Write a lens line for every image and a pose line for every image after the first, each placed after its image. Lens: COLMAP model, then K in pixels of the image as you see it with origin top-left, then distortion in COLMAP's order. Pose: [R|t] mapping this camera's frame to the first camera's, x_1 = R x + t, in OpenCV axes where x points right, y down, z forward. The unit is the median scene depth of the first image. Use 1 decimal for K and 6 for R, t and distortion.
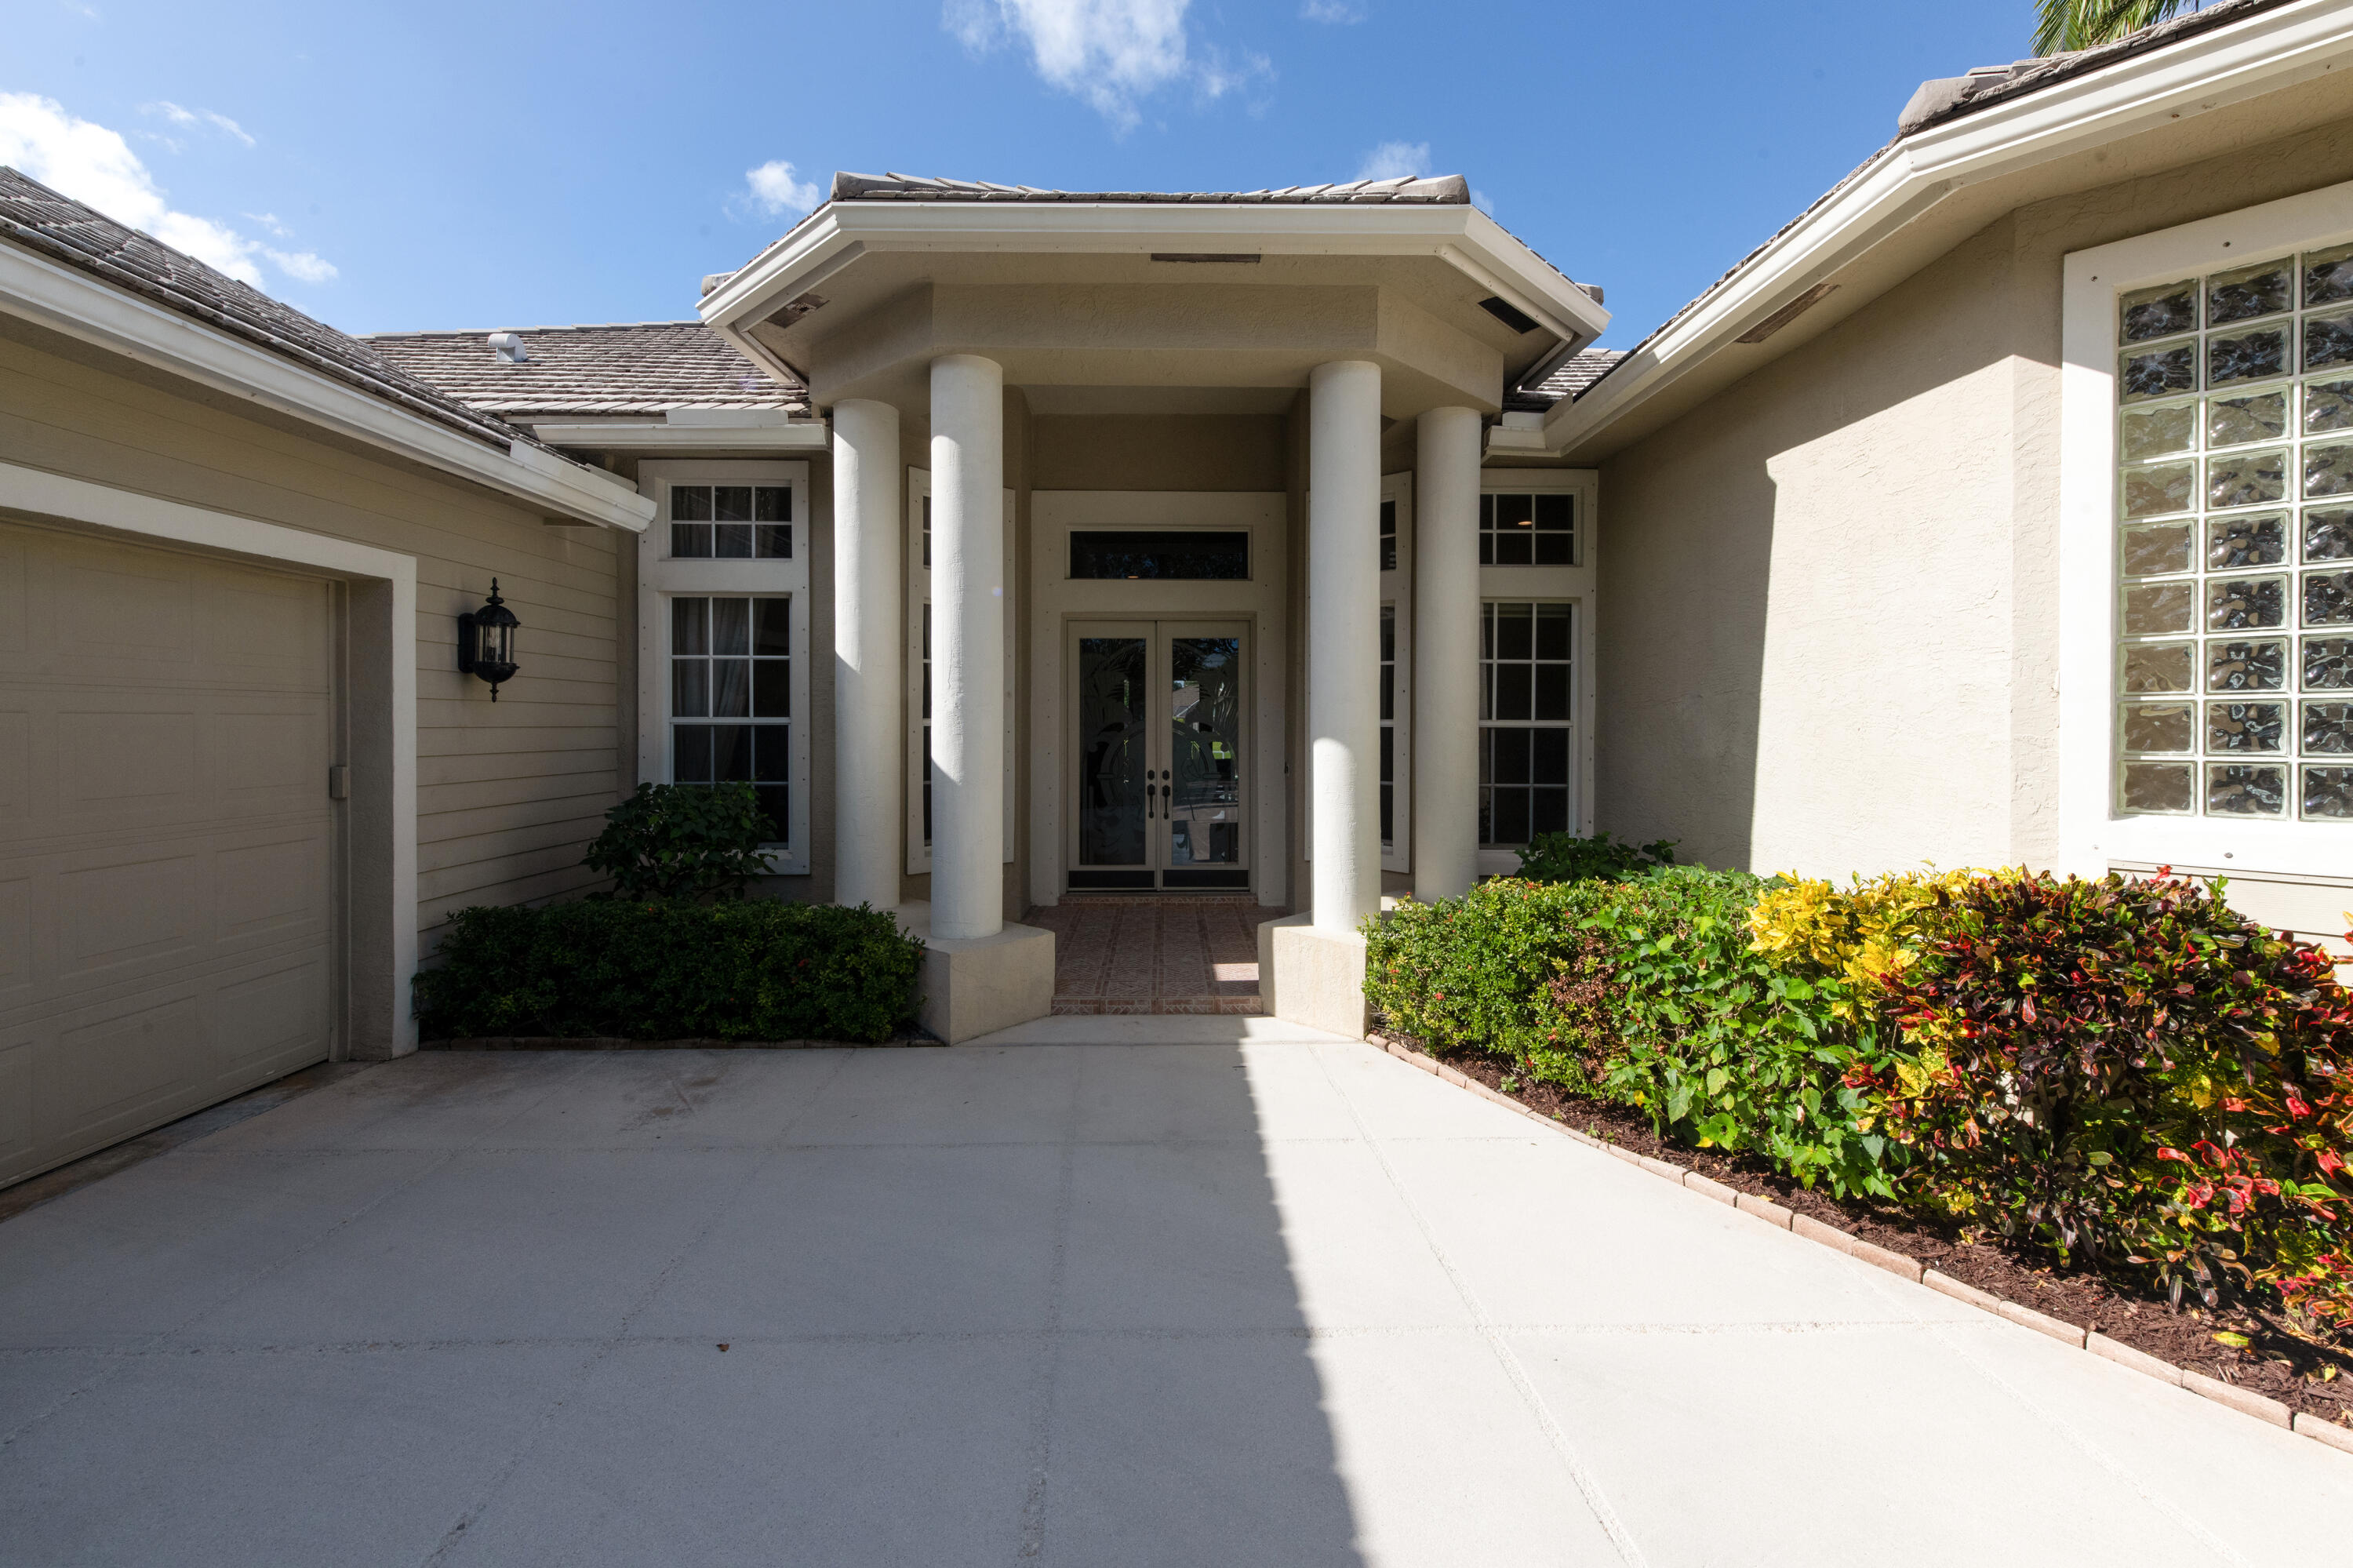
lens RADIAL K [[1004.2, 0, 1180.3], [0, 1004.2, 728.3], [0, 0, 1]] dist [0.000149, -0.000065]
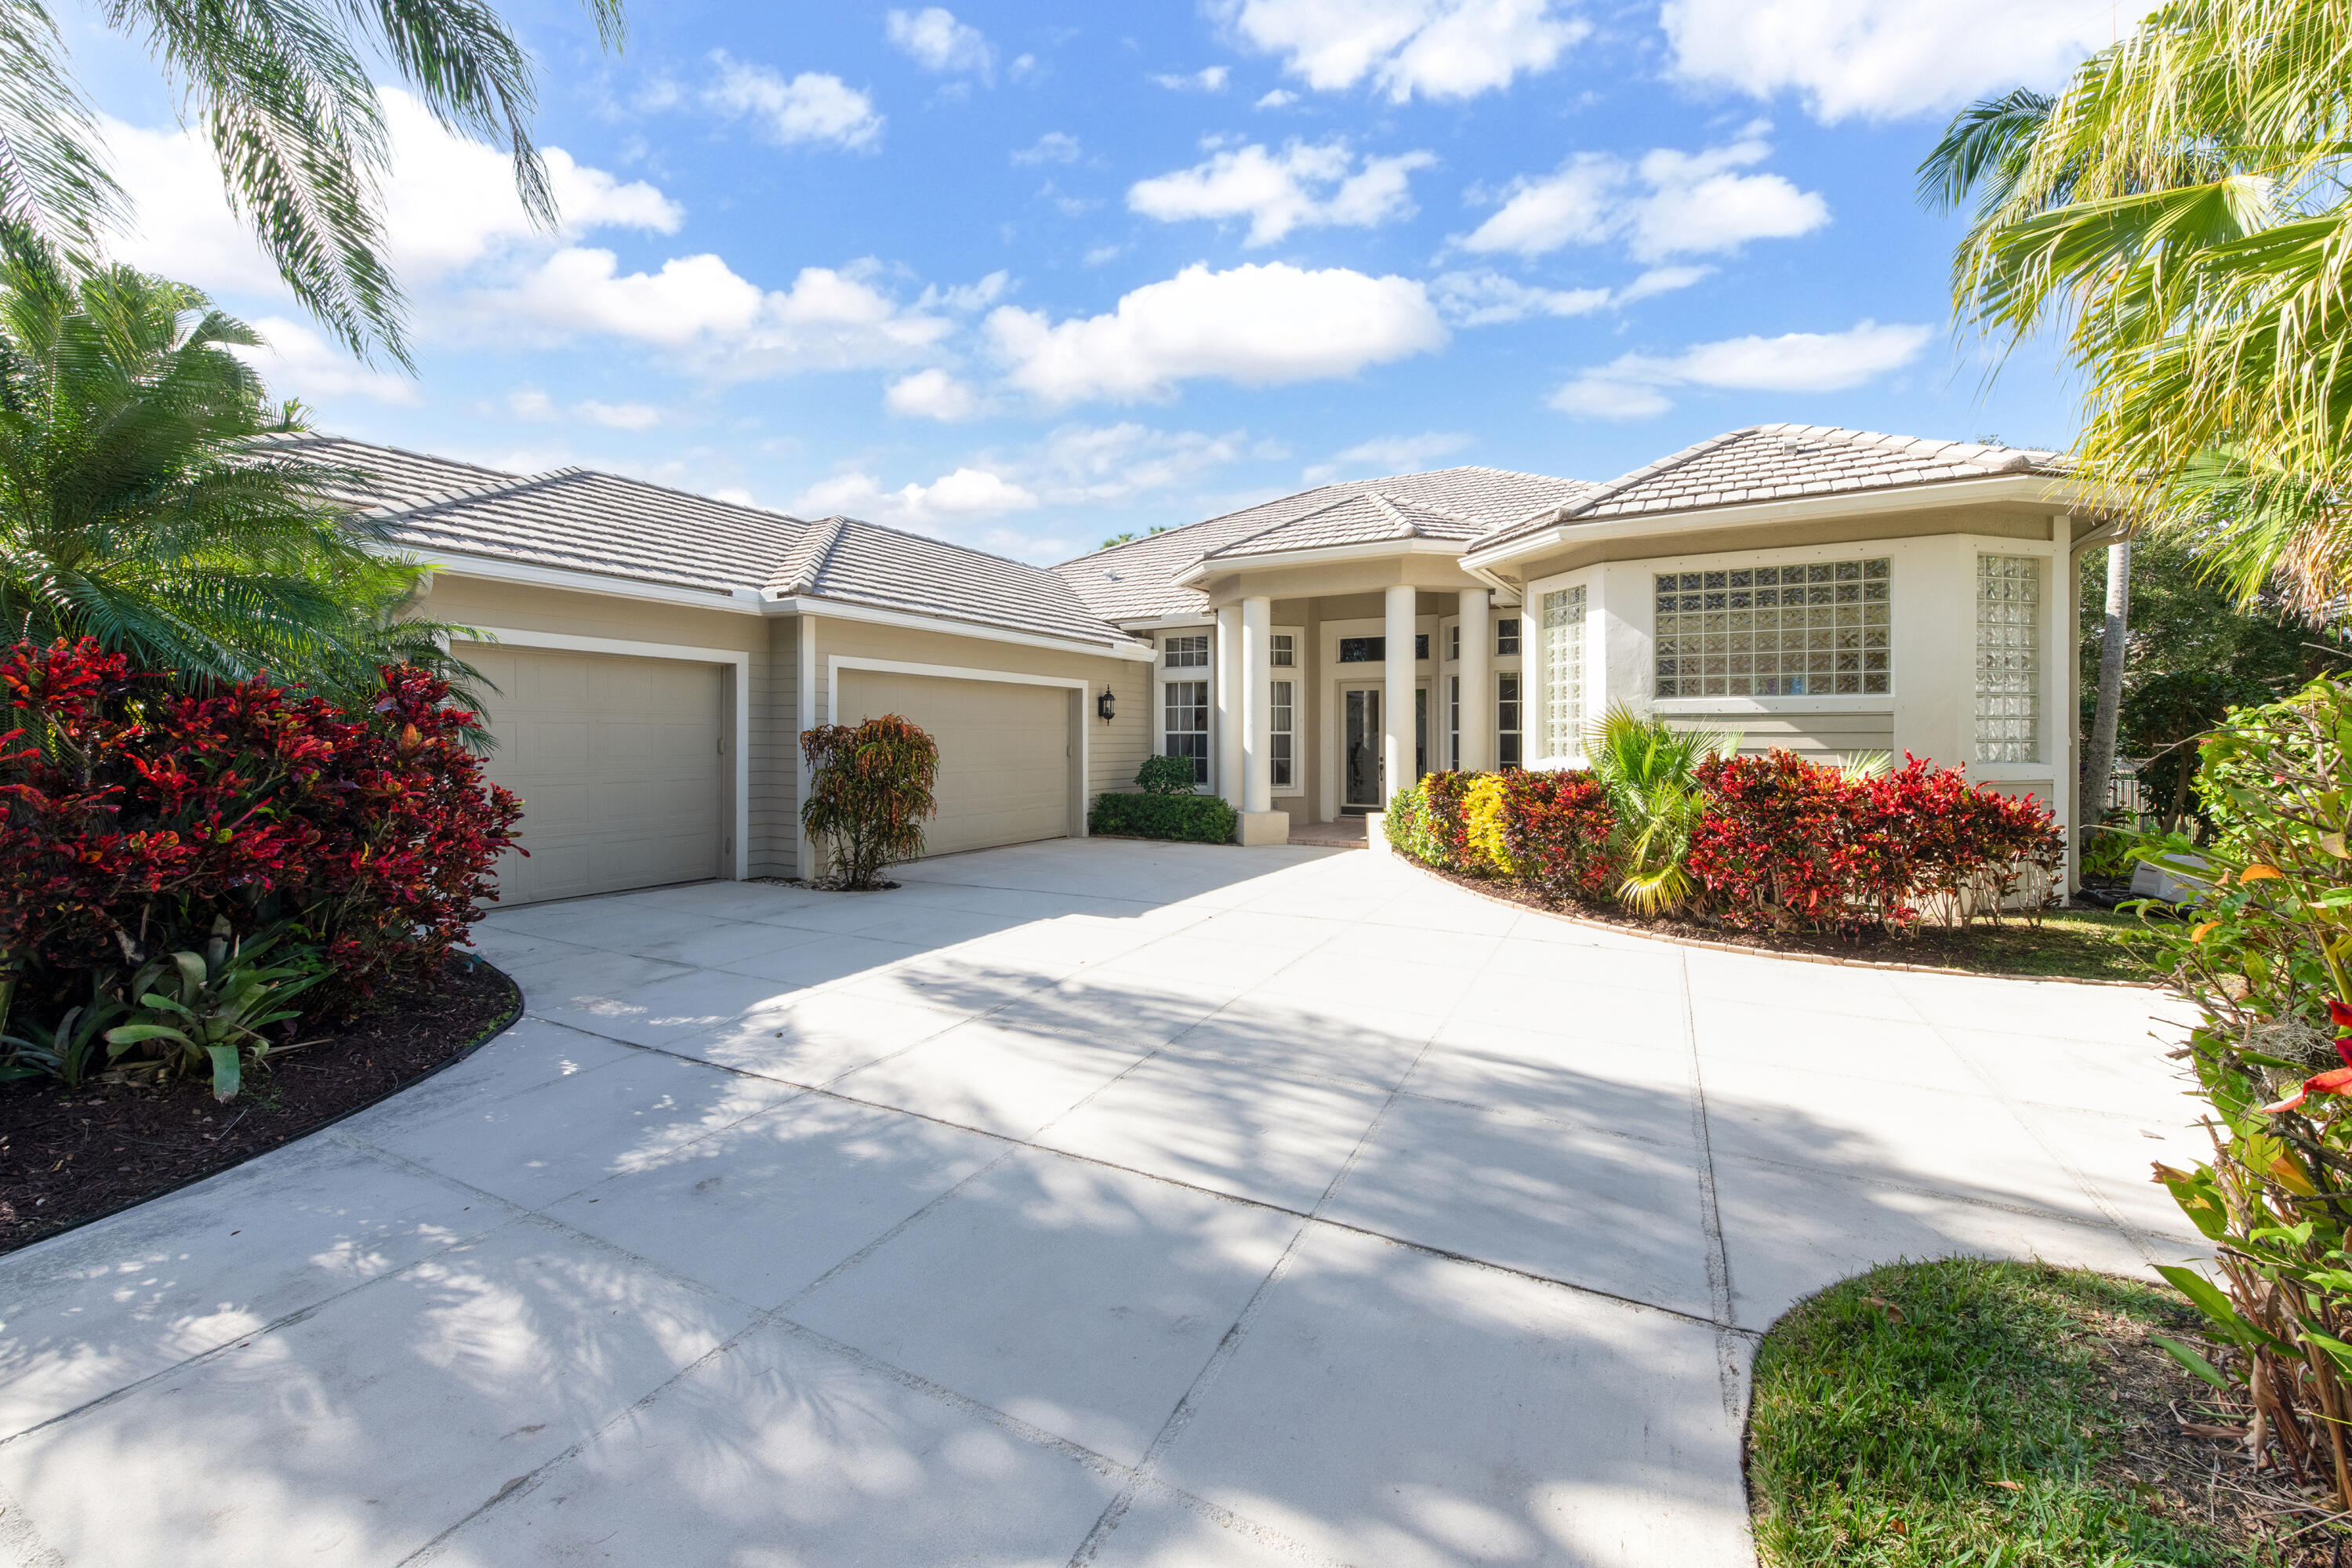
lens RADIAL K [[908.8, 0, 1177.8], [0, 908.8, 754.6], [0, 0, 1]] dist [0.000274, -0.000200]
pose [[0.873110, 0.008132, -0.487456, 0.744556], [0.000555, 0.999844, 0.017672, 0.009934], [0.487523, -0.015700, 0.872969, -1.150877]]
